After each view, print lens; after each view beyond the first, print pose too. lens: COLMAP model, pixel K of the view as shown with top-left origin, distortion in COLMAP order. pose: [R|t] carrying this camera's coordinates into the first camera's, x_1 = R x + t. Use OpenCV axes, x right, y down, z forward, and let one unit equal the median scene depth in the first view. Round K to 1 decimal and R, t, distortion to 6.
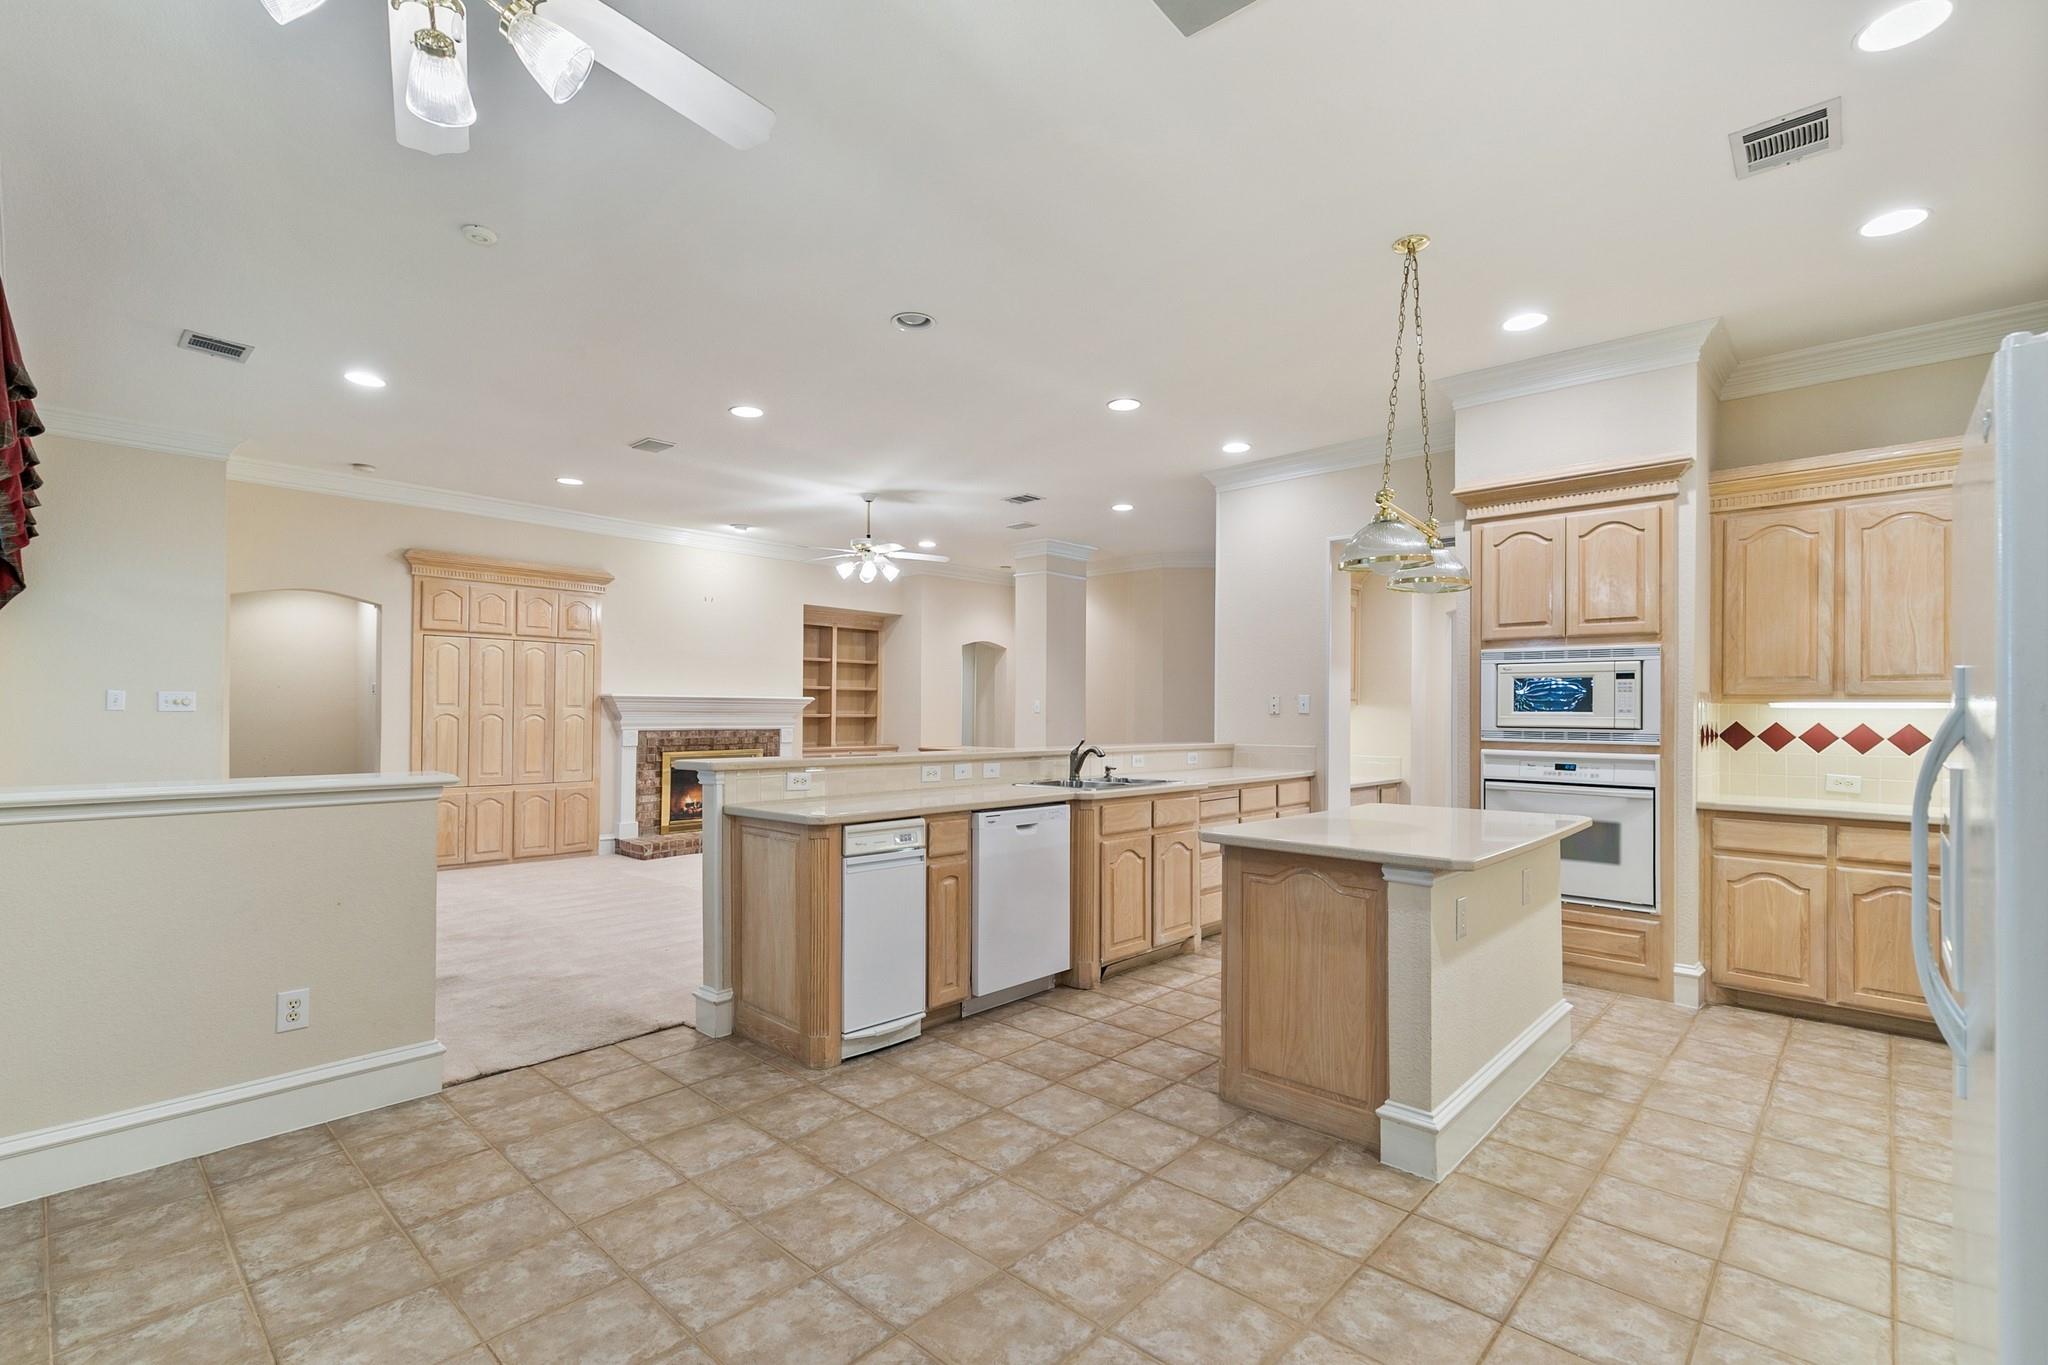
lens RADIAL K [[928.3, 0, 1021.8], [0, 928.3, 701.1], [0, 0, 1]] dist [0.009943, -0.000218]
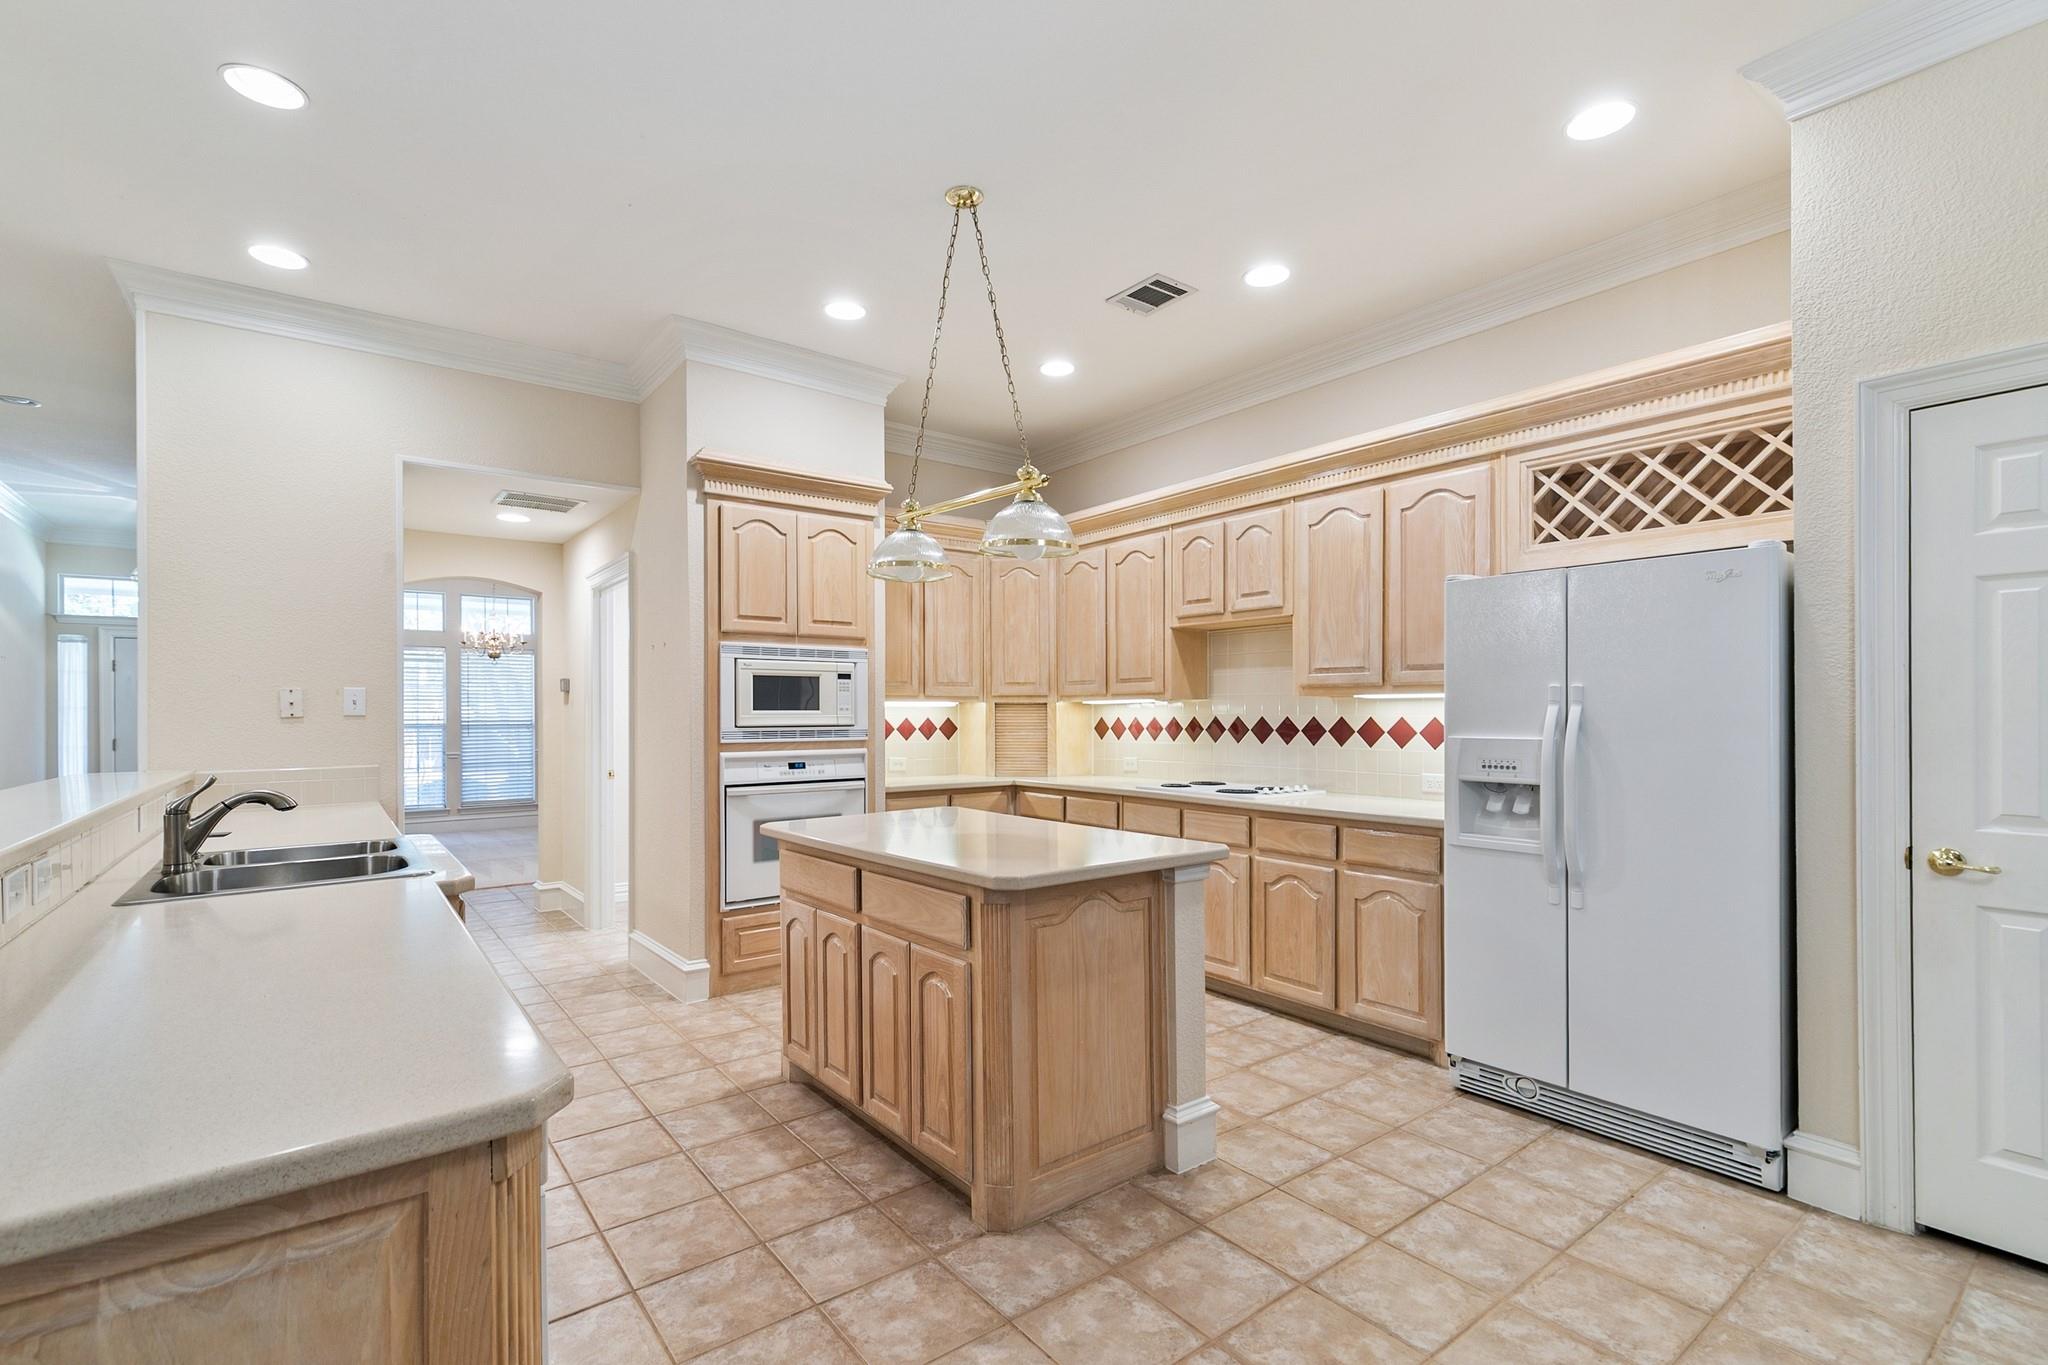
lens RADIAL K [[928.3, 0, 1016.2], [0, 928.3, 708.5], [0, 0, 1]] dist [0.009943, -0.000218]
pose [[0.165811, -0.002555, 0.986154, -0.378025], [-0.005853, 0.999976, 0.003575, 0.004833], [-0.986140, -0.006364, 0.165792, 0.638461]]
